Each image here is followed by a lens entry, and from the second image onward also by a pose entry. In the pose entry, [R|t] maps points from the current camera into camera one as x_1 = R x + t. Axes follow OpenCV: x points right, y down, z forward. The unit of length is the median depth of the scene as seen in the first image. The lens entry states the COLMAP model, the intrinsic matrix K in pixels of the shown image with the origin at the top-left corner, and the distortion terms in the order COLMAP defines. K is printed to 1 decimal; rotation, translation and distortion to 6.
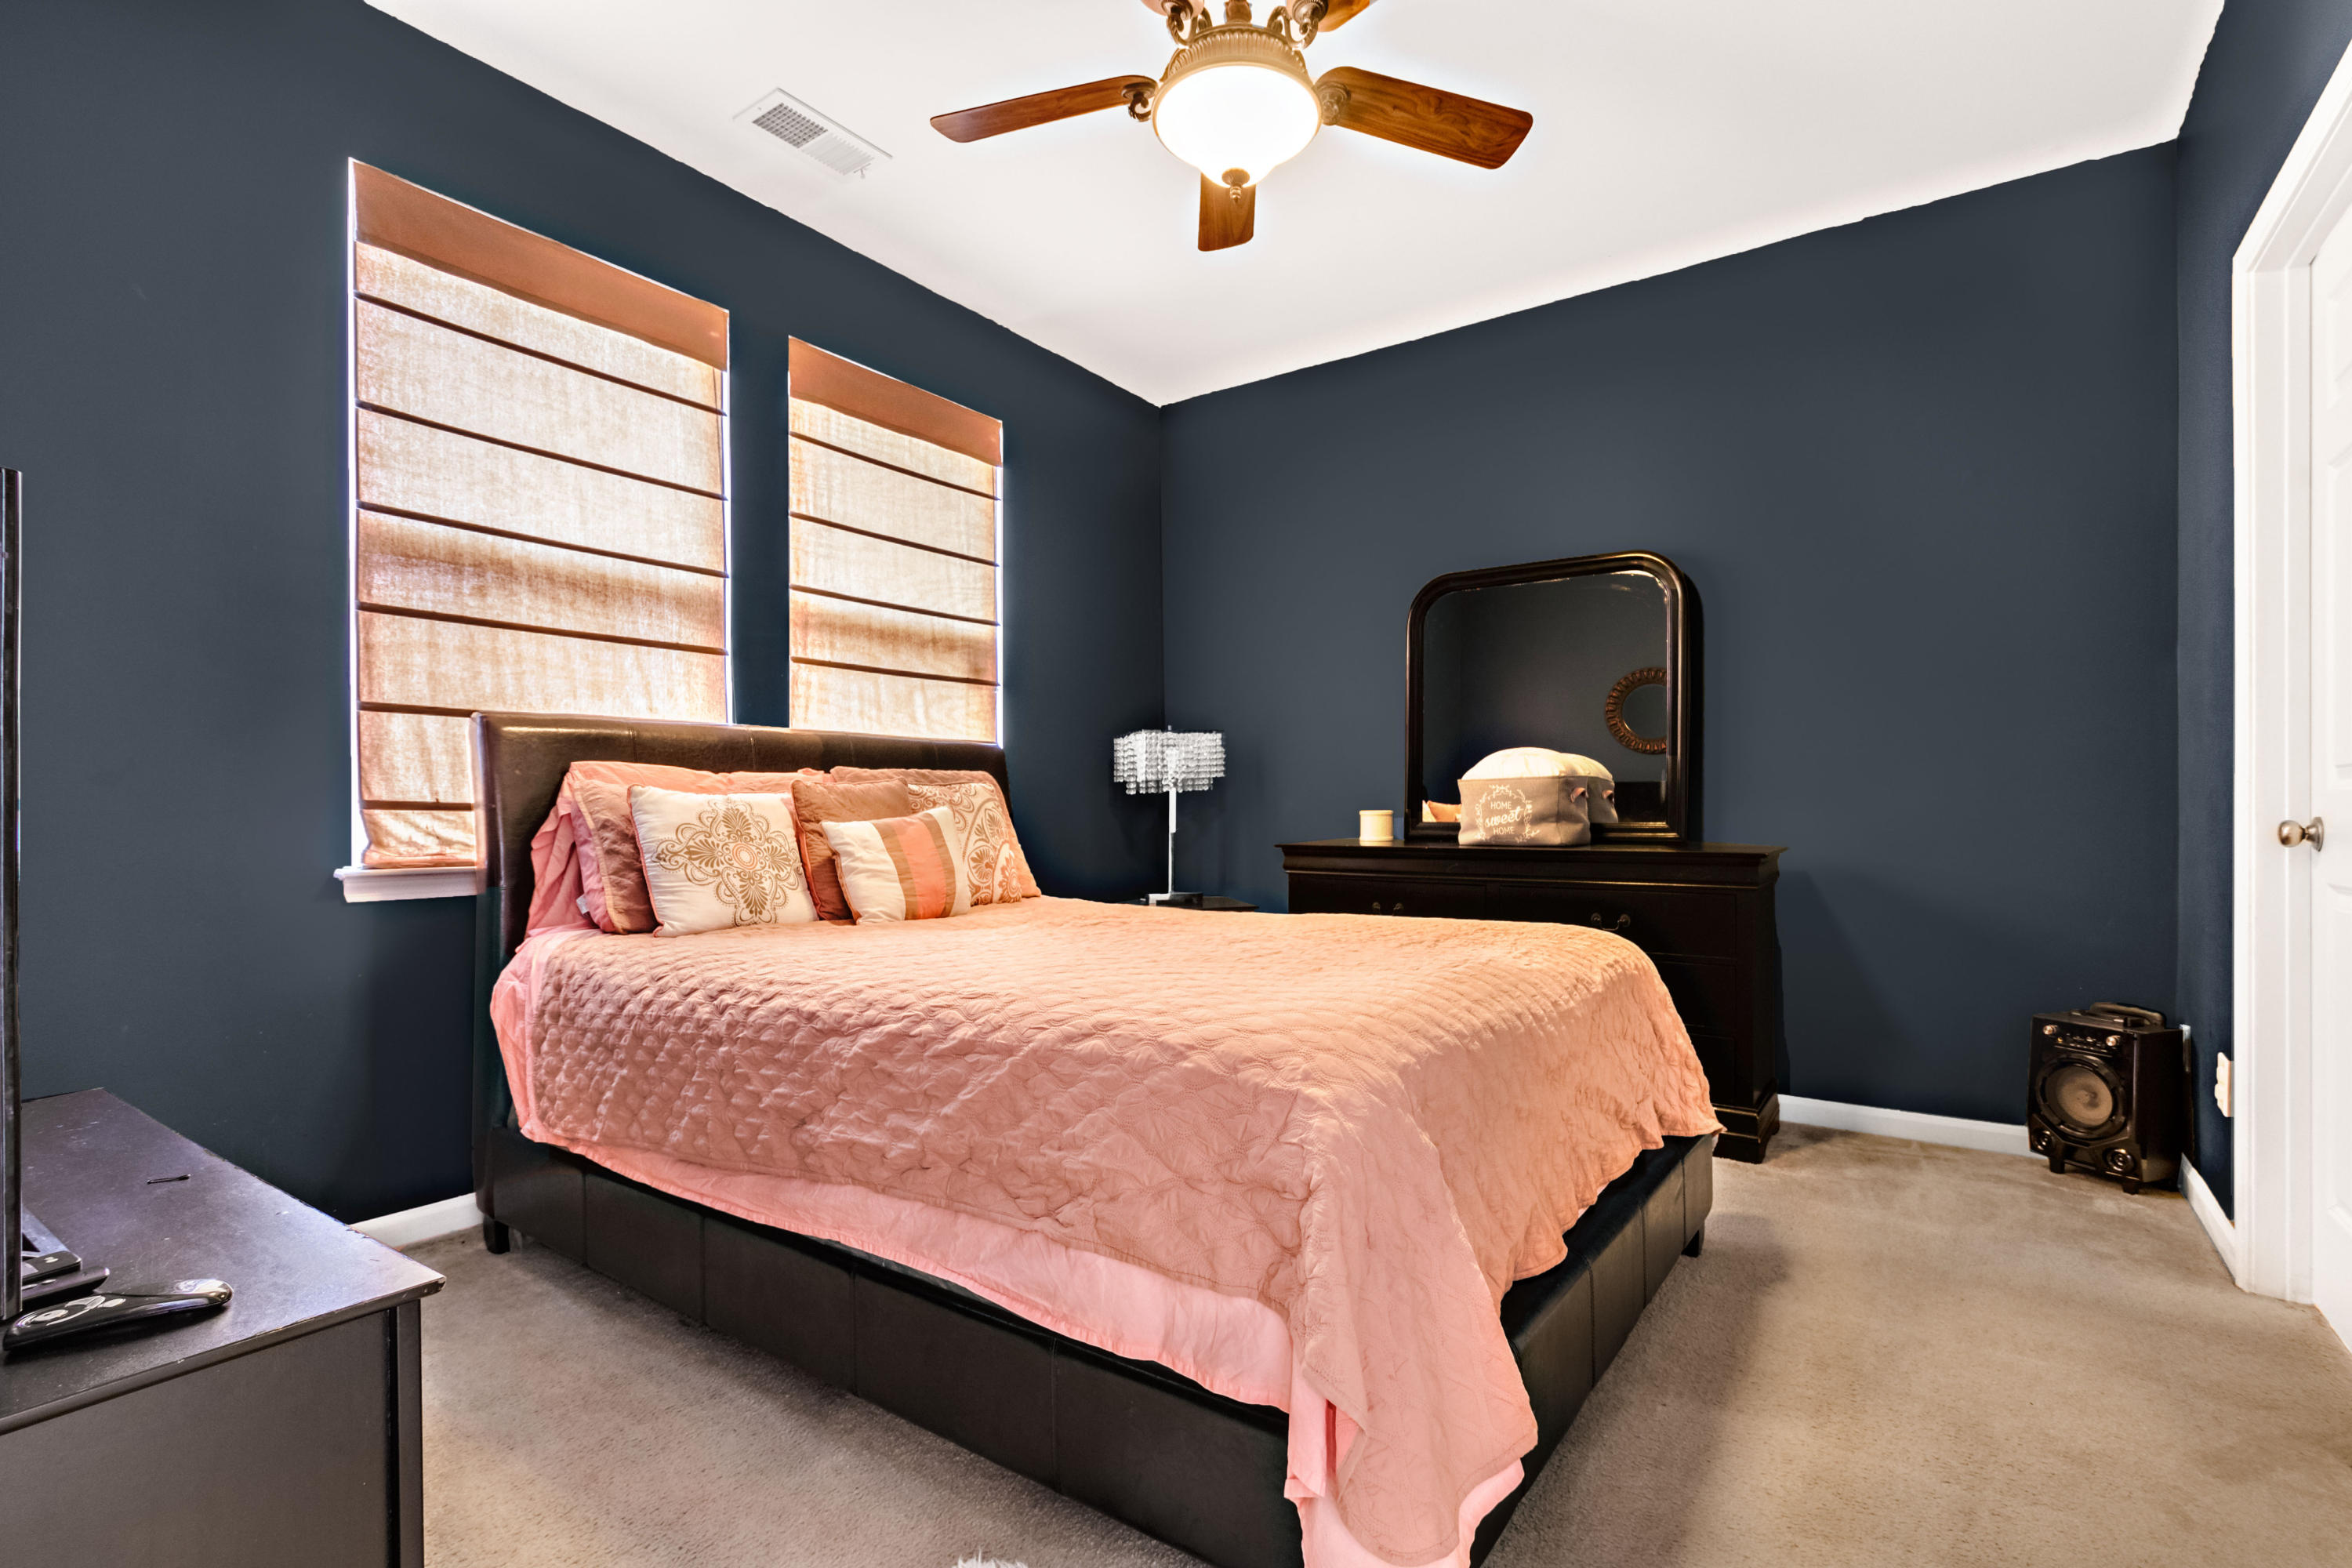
lens RADIAL K [[1075.6, 0, 1171.4], [0, 1075.6, 813.5], [0, 0, 1]] dist [-0.010265, -0.000060]
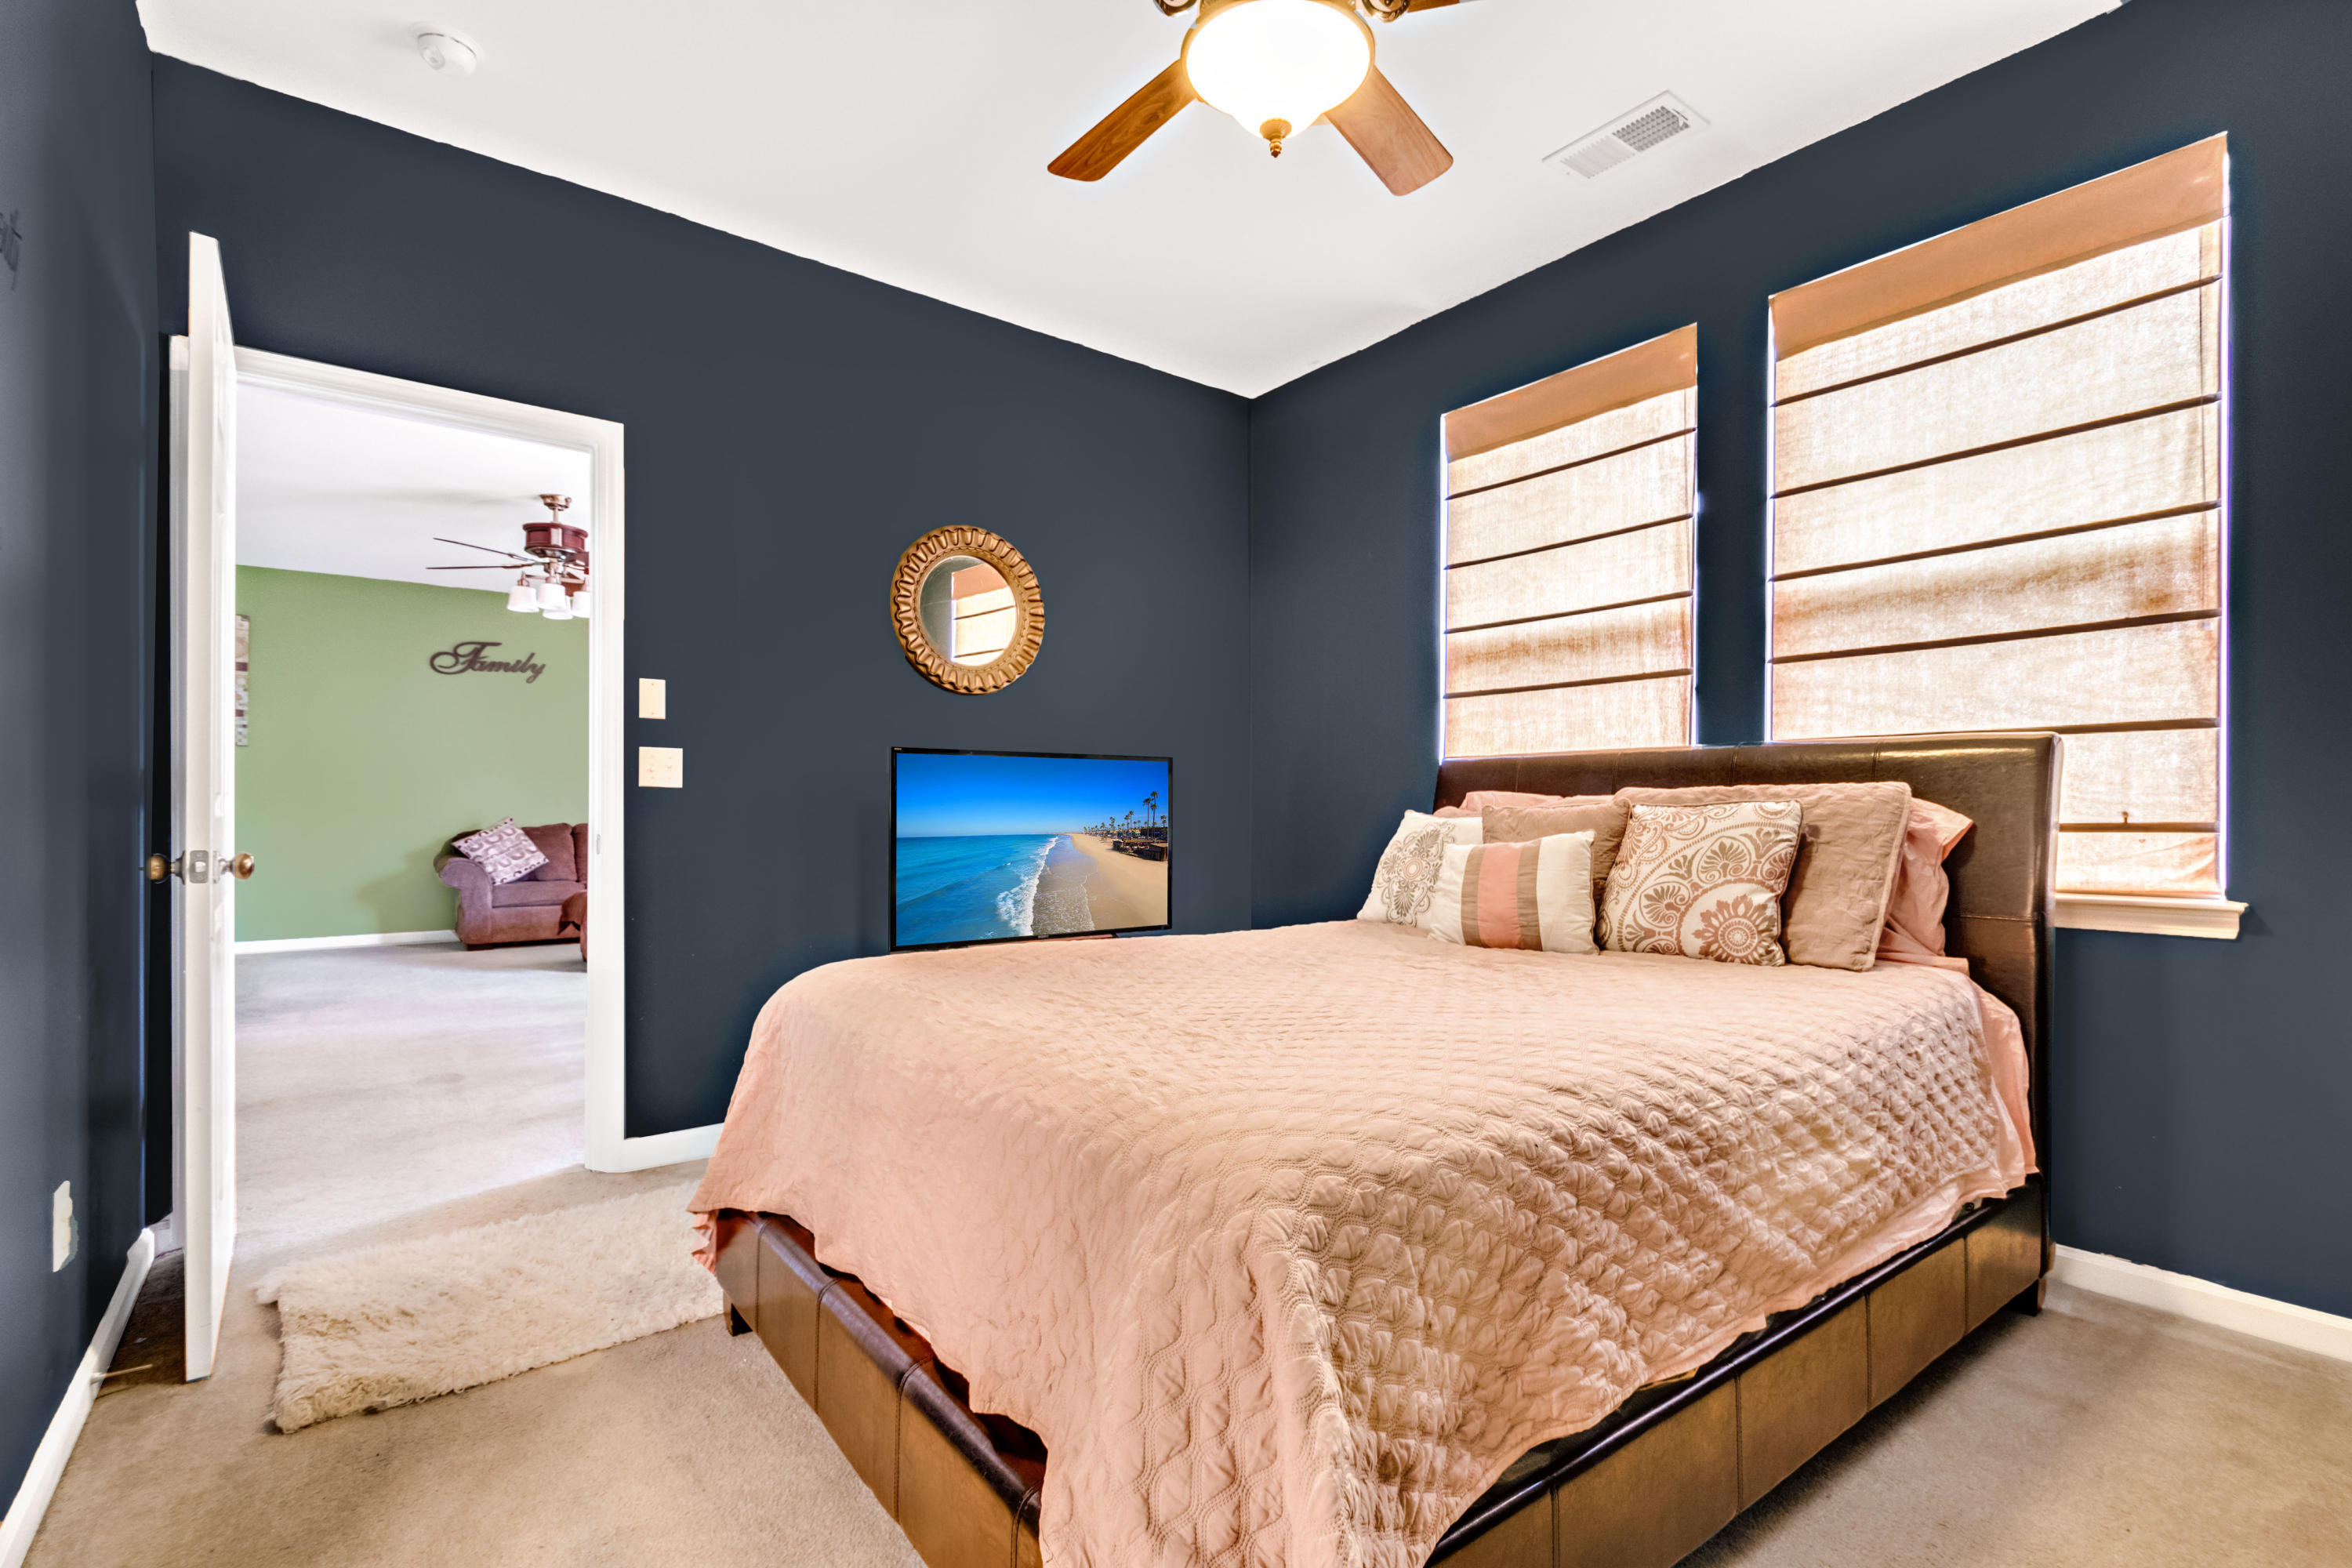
lens RADIAL K [[1075.6, 0, 1190.7], [0, 1075.6, 805.6], [0, 0, 1]] dist [-0.010265, -0.000060]
pose [[-0.279384, -0.013042, -0.960091, 0.653621], [-0.010050, 0.999893, -0.010658, -0.013130], [0.960127, 0.006671, -0.279485, 0.838733]]
